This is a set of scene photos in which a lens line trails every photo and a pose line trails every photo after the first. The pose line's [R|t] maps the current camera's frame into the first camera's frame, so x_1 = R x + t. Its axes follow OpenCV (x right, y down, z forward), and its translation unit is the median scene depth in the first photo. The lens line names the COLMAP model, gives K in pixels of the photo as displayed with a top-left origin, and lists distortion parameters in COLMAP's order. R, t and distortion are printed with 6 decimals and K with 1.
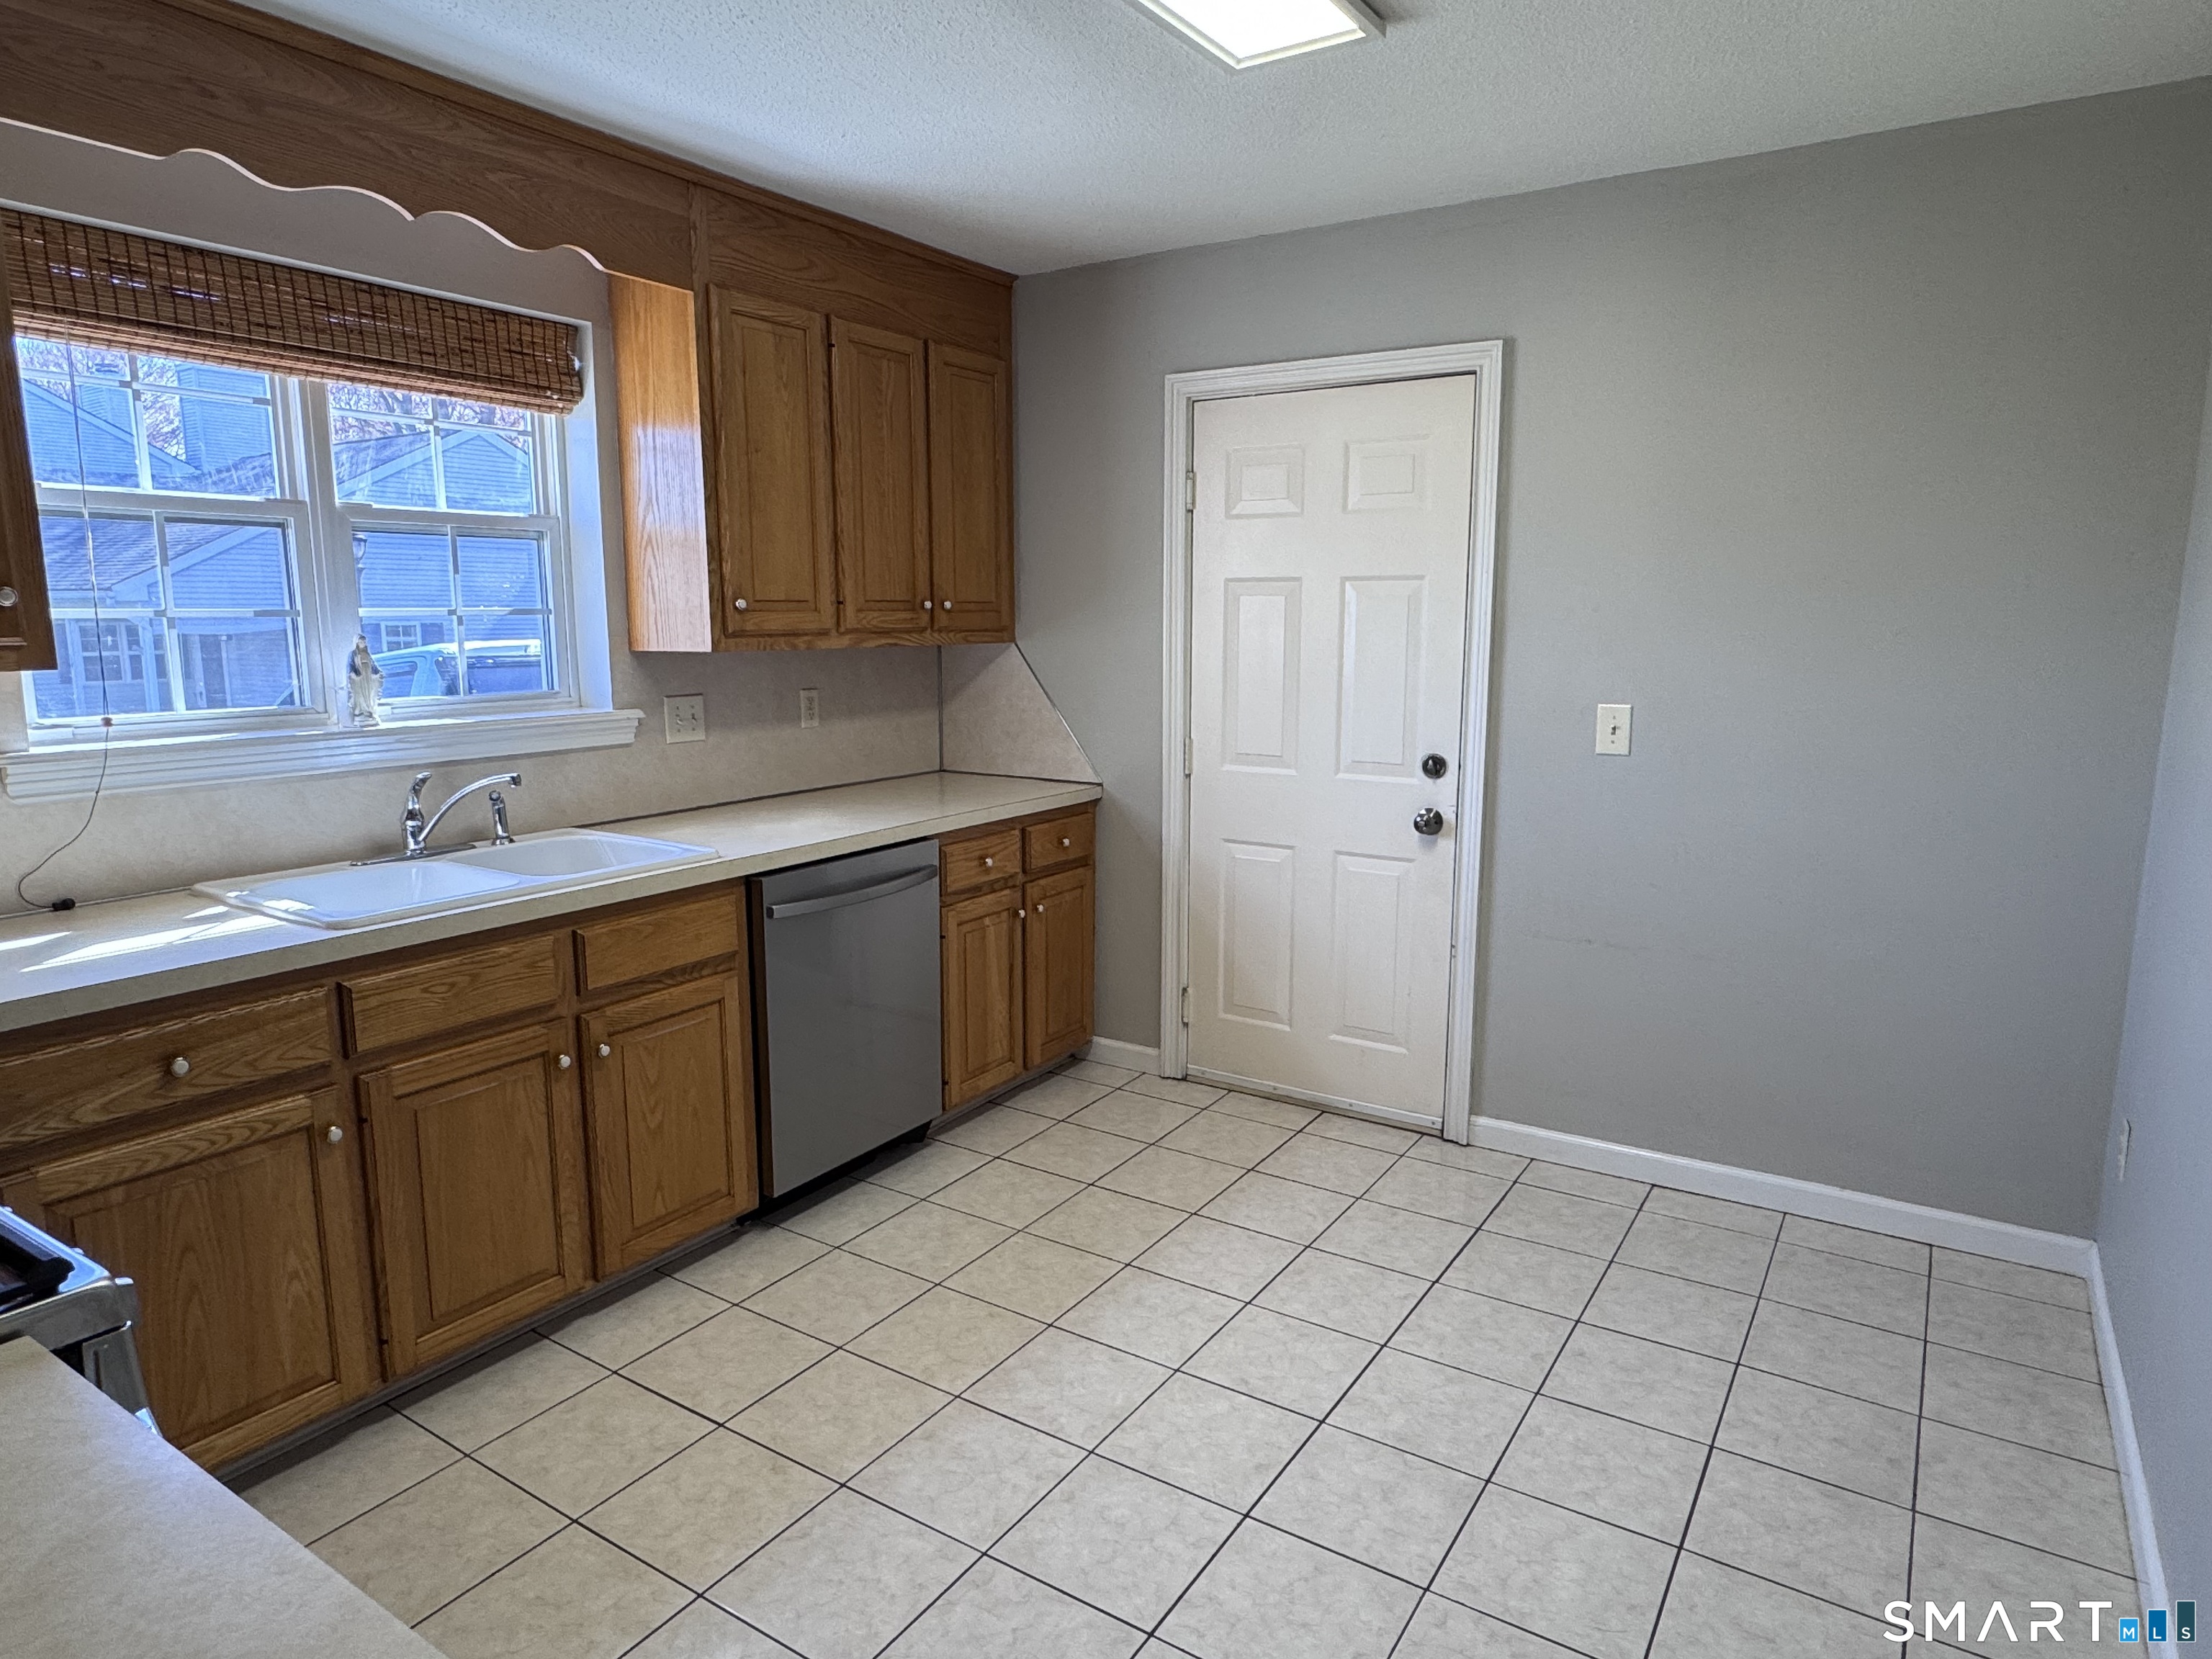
lens RADIAL K [[1310.7, 0, 1101.0], [0, 1310.7, 830.5], [0, 0, 1]] dist [-0.008478, 0.004571]
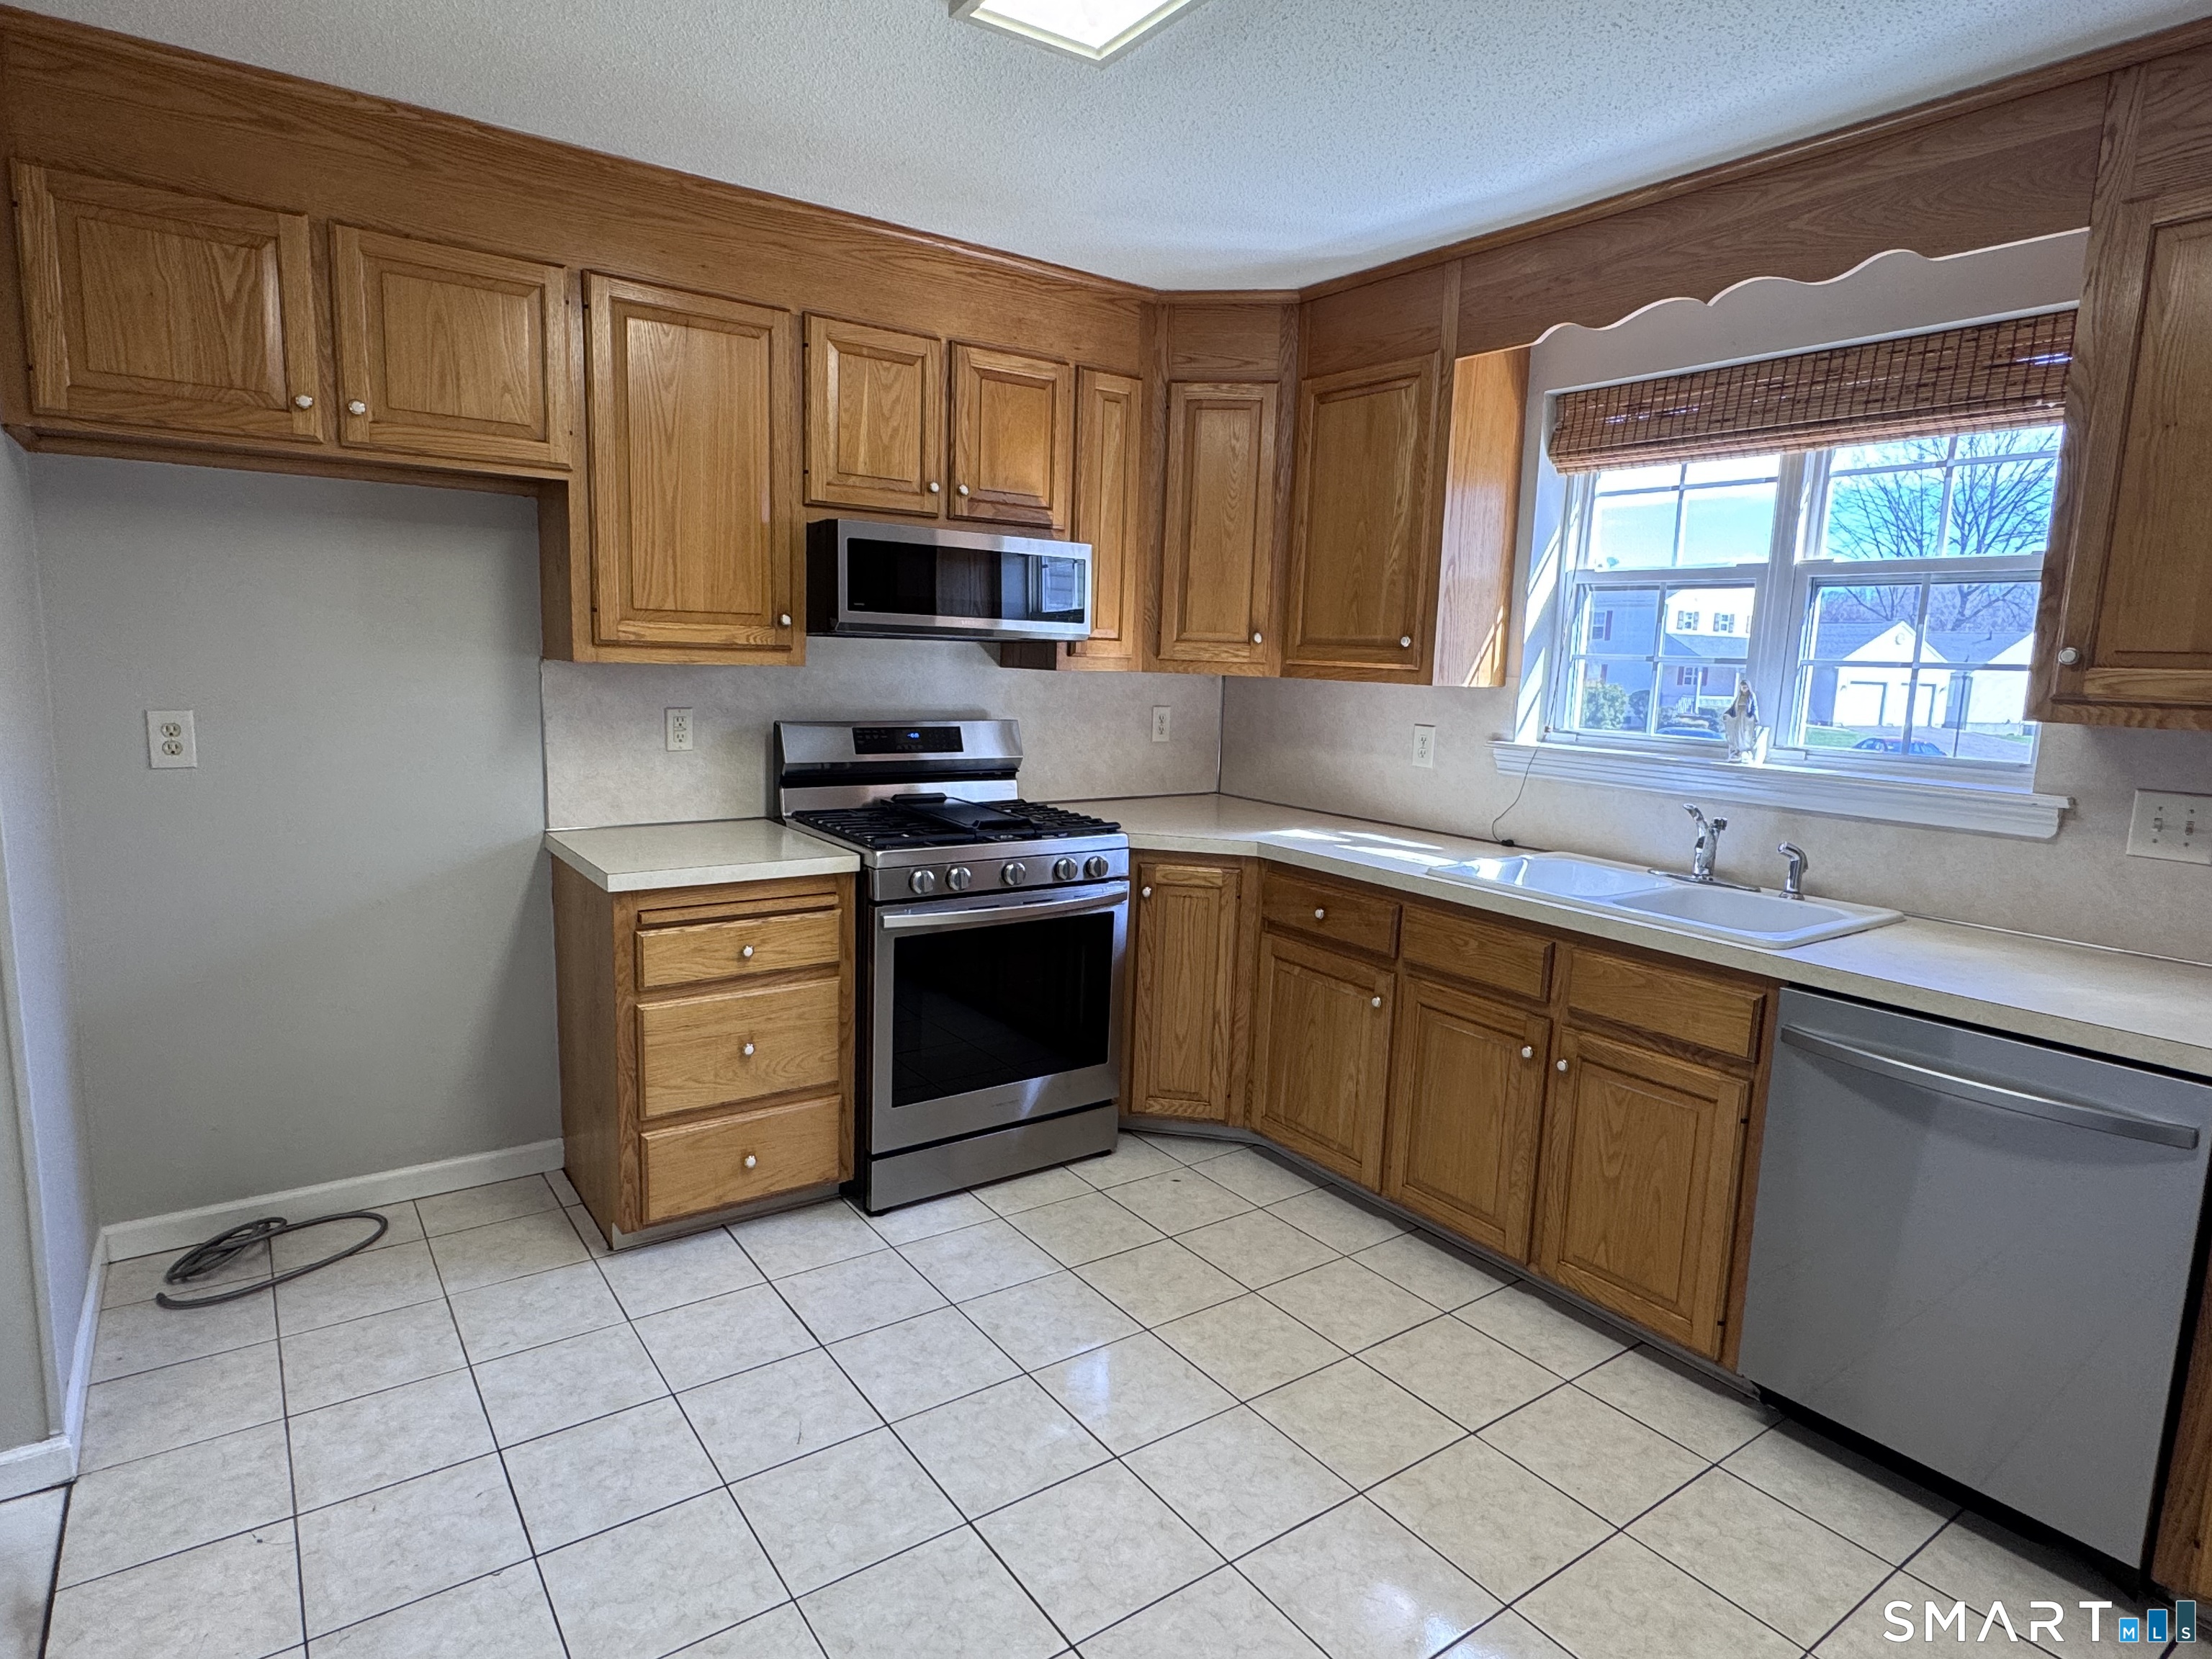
lens RADIAL K [[1232.1, 0, 1095.7], [0, 1232.1, 831.6], [0, 0, 1]] dist [-0.002542, 0.000507]
pose [[-0.371320, 0.125552, -0.919977, 0.586172], [-0.183230, 0.961423, 0.205163, -0.133913], [0.910246, 0.244748, -0.333991, 0.842362]]
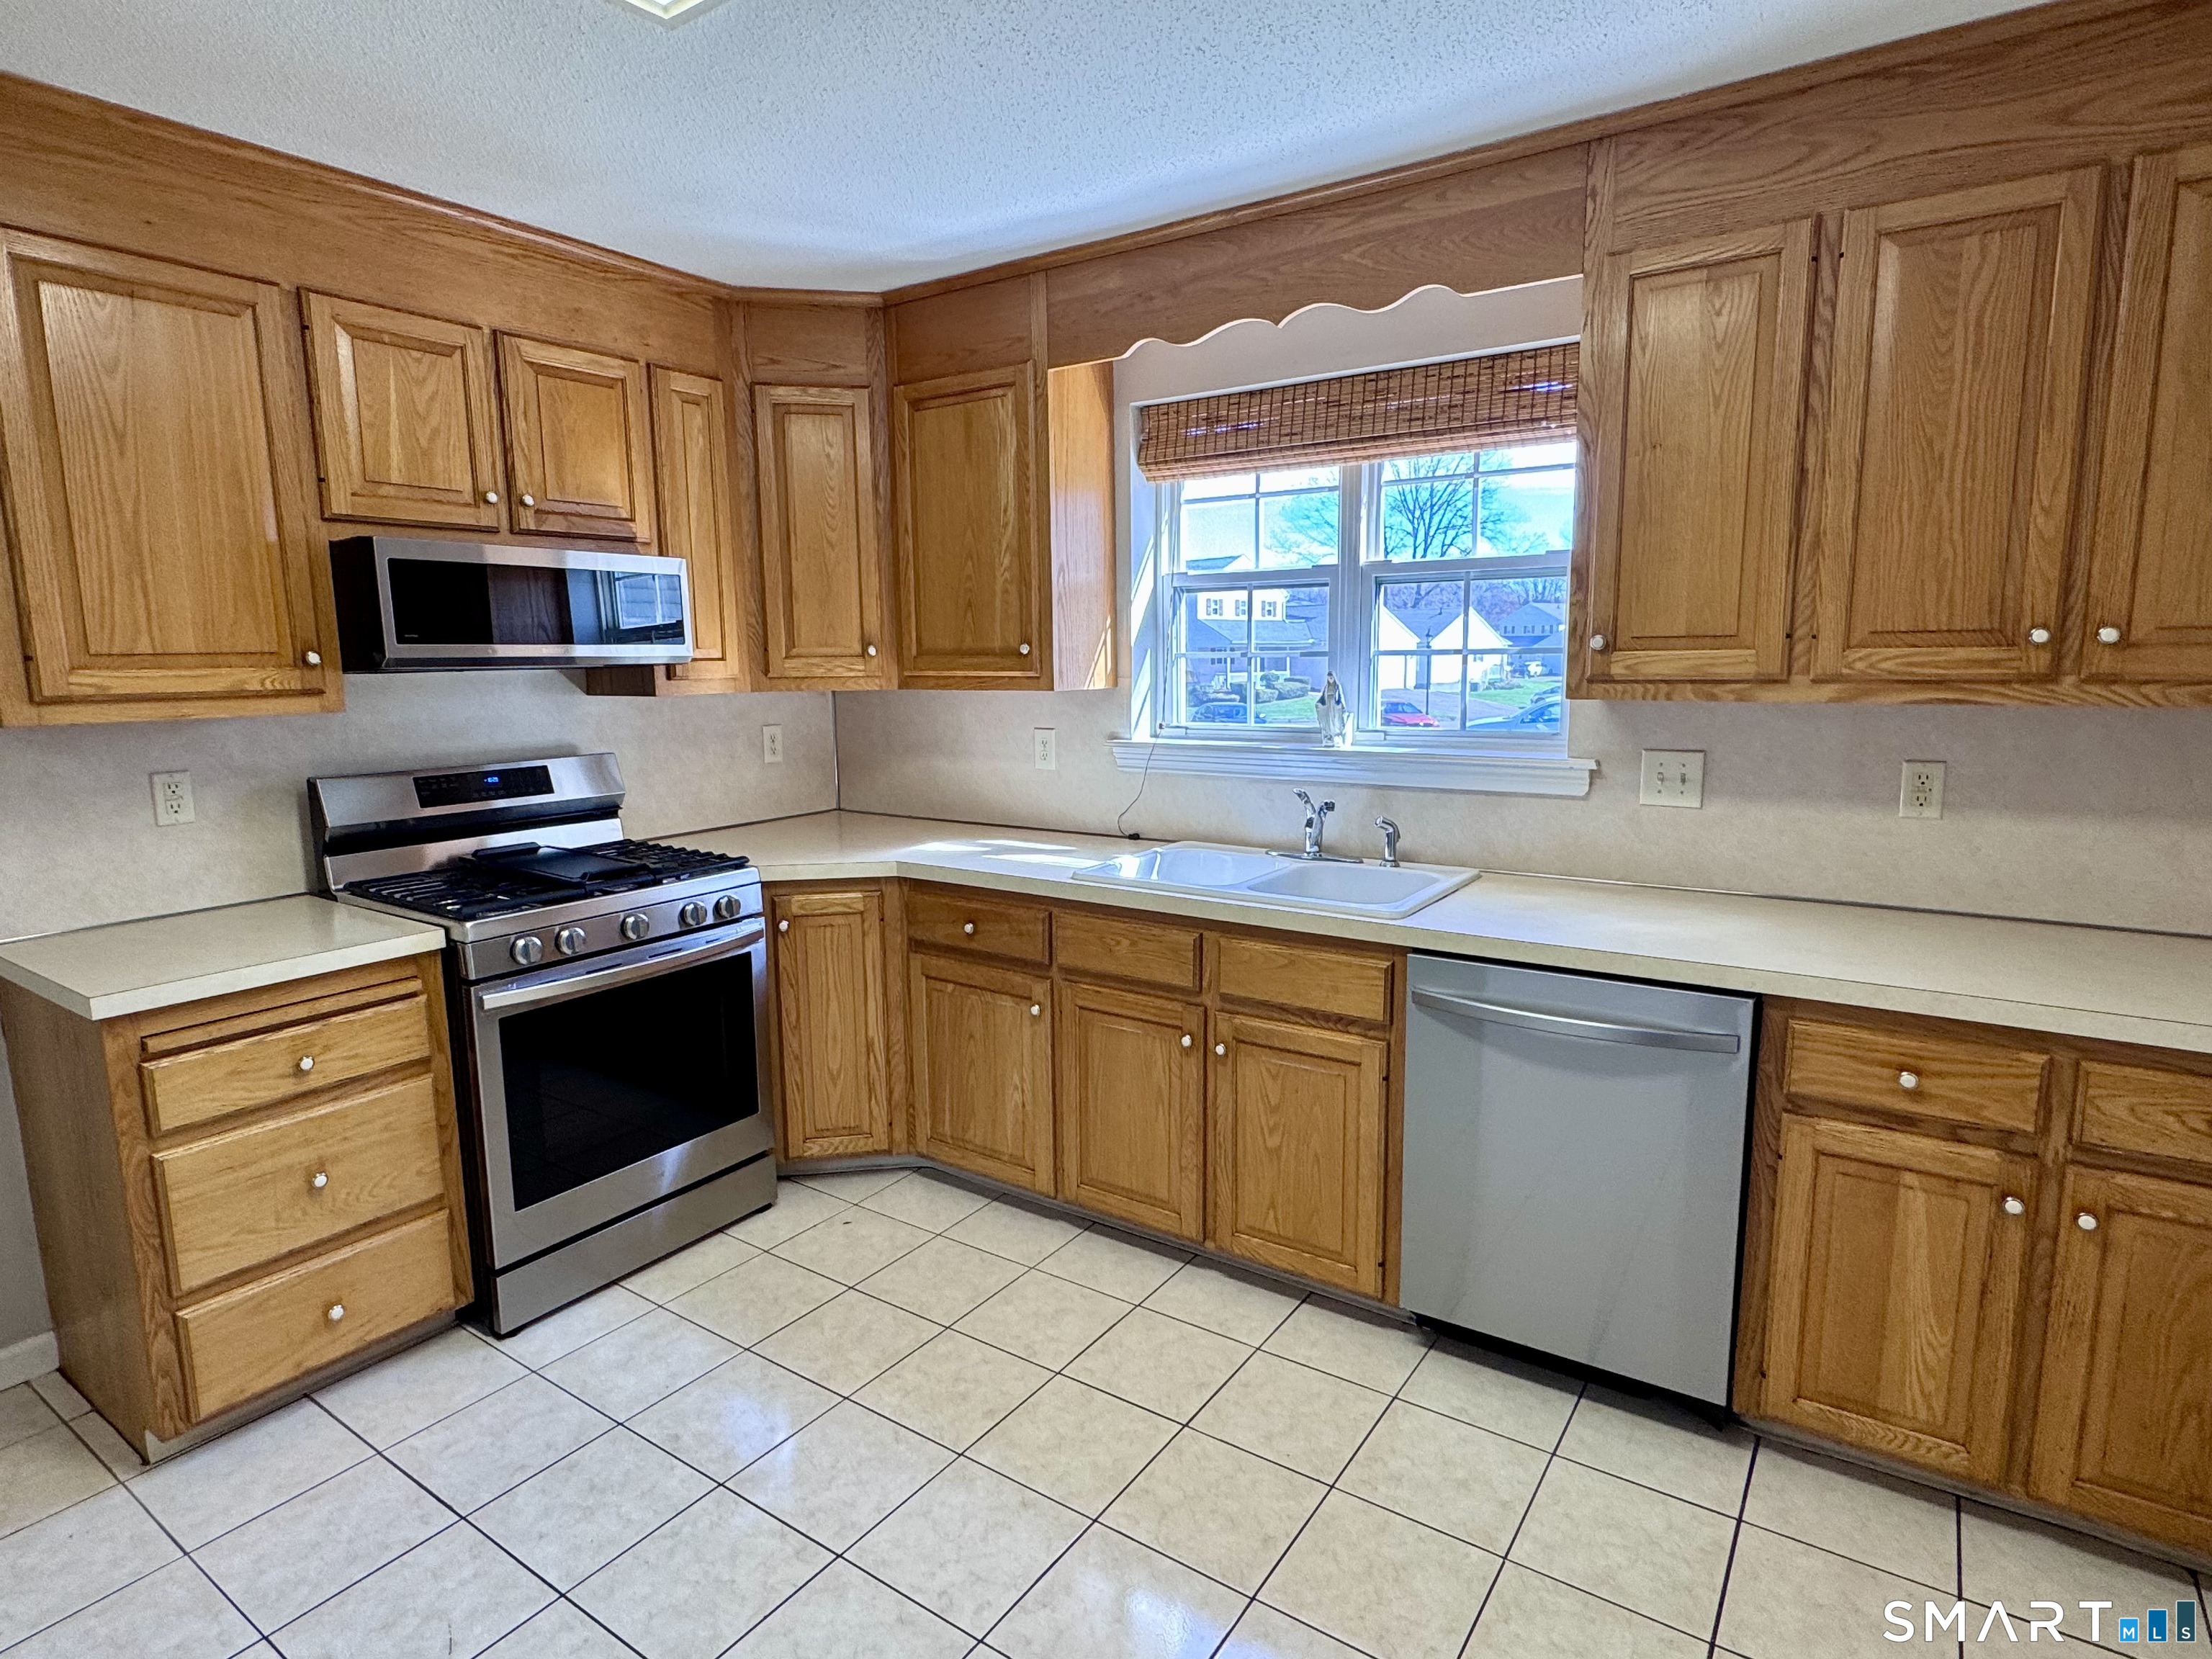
lens RADIAL K [[1195.7, 0, 1101.2], [0, 1195.7, 830.9], [0, 0, 1]] dist [-0.003738, 0.002383]
pose [[-0.029081, 0.150947, -0.988114, 0.535804], [-0.150151, 0.976656, 0.153615, -0.138035], [0.988235, 0.152834, -0.005738, 0.783797]]
